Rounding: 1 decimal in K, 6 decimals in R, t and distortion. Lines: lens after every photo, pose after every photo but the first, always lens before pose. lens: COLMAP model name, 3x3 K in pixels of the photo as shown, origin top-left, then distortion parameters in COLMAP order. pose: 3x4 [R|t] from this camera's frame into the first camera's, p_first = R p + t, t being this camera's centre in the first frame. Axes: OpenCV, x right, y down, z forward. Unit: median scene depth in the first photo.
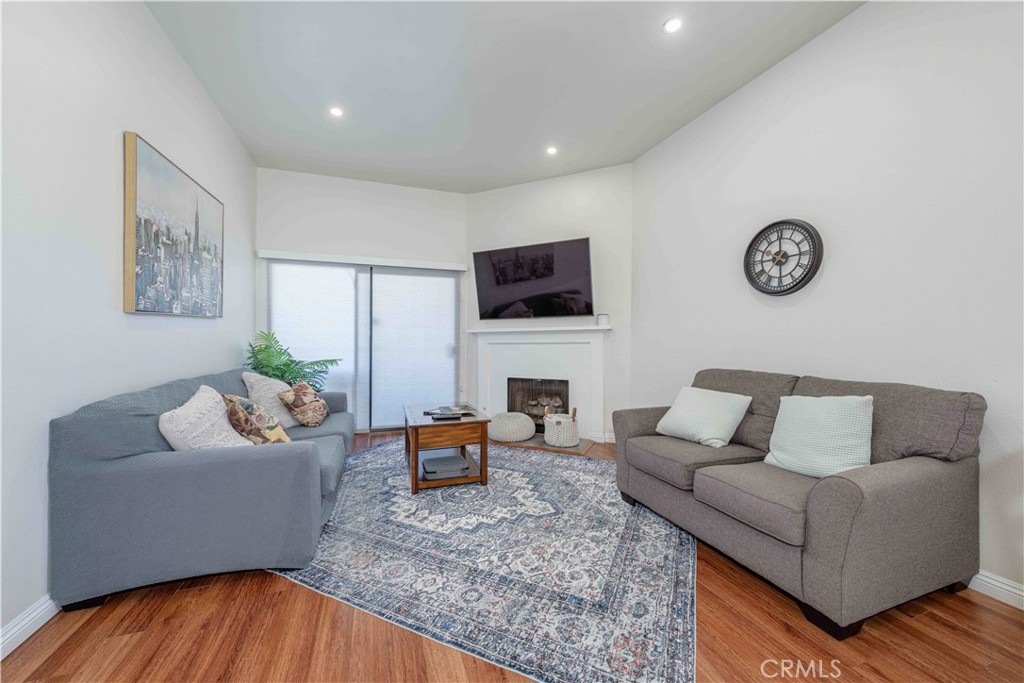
lens RADIAL K [[381.0, 0, 512.7], [0, 381.0, 339.5], [0, 0, 1]] dist [-0.000489, -0.000037]
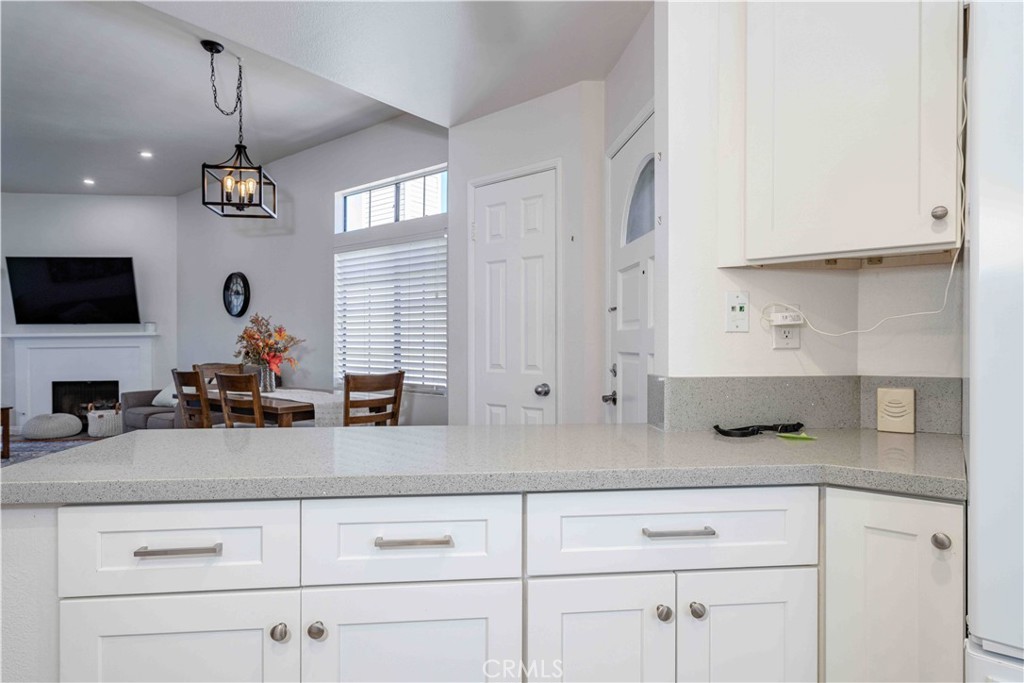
lens RADIAL K [[580.0, 0, 515.3], [0, 580.0, 345.1], [0, 0, 1]] dist [-0.001023, -0.000079]
pose [[0.847089, -0.006690, 0.531408, 0.389595], [0.003163, 0.999967, 0.007547, -0.009756], [-0.531441, -0.004712, 0.847082, -1.776425]]
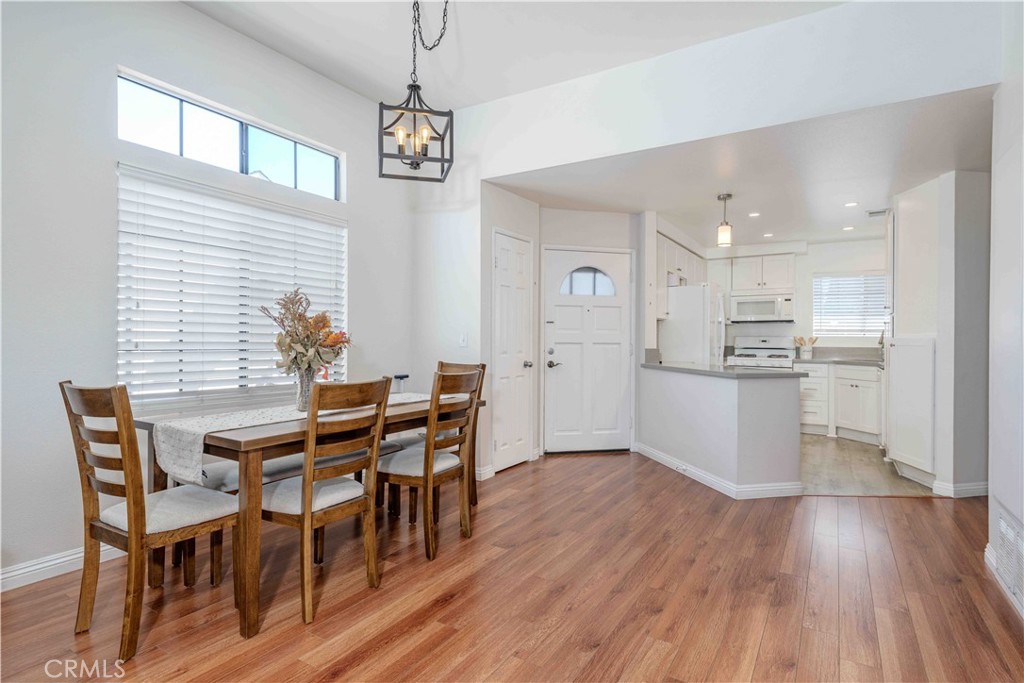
lens RADIAL K [[528.7, 0, 518.8], [0, 528.7, 340.2], [0, 0, 1]] dist [-0.000730, 0.011187]
pose [[-0.633448, -0.008356, 0.773740, -0.382622], [-0.009534, 0.999950, 0.002993, -0.003084], [-0.773726, -0.005481, -0.633496, 0.388636]]
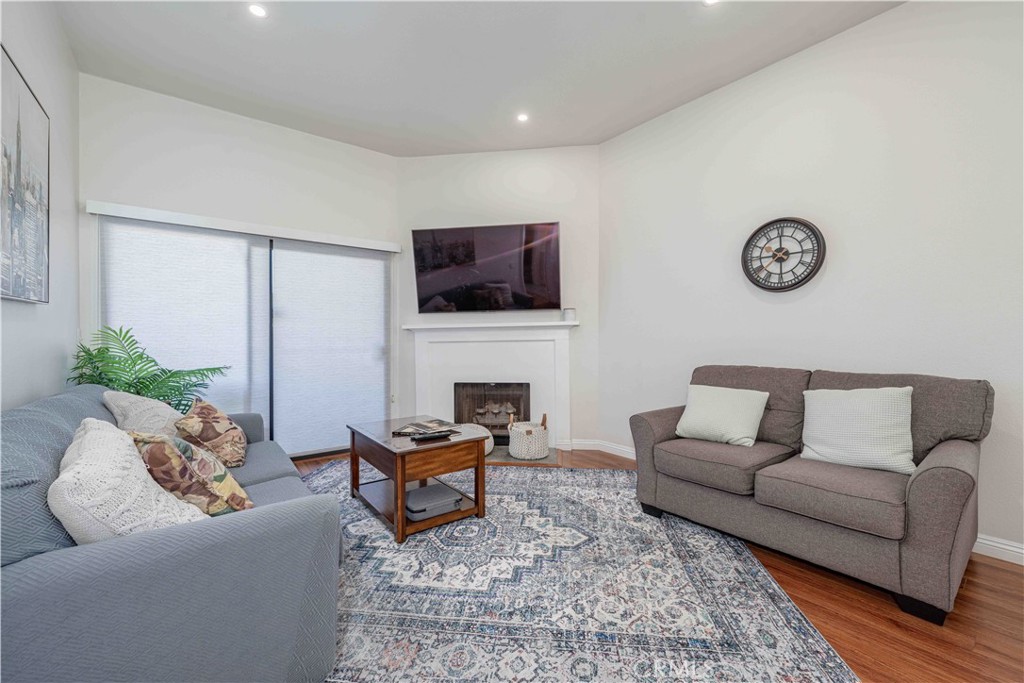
lens RADIAL K [[417.6, 0, 512.2], [0, 417.6, 340.0], [0, 0, 1]] dist [-0.000629, -0.000040]
pose [[0.949613, -0.008324, 0.313313, -0.329517], [0.006448, 0.999955, 0.007023, 0.001120], [-0.313357, -0.004649, 0.949624, 0.163019]]
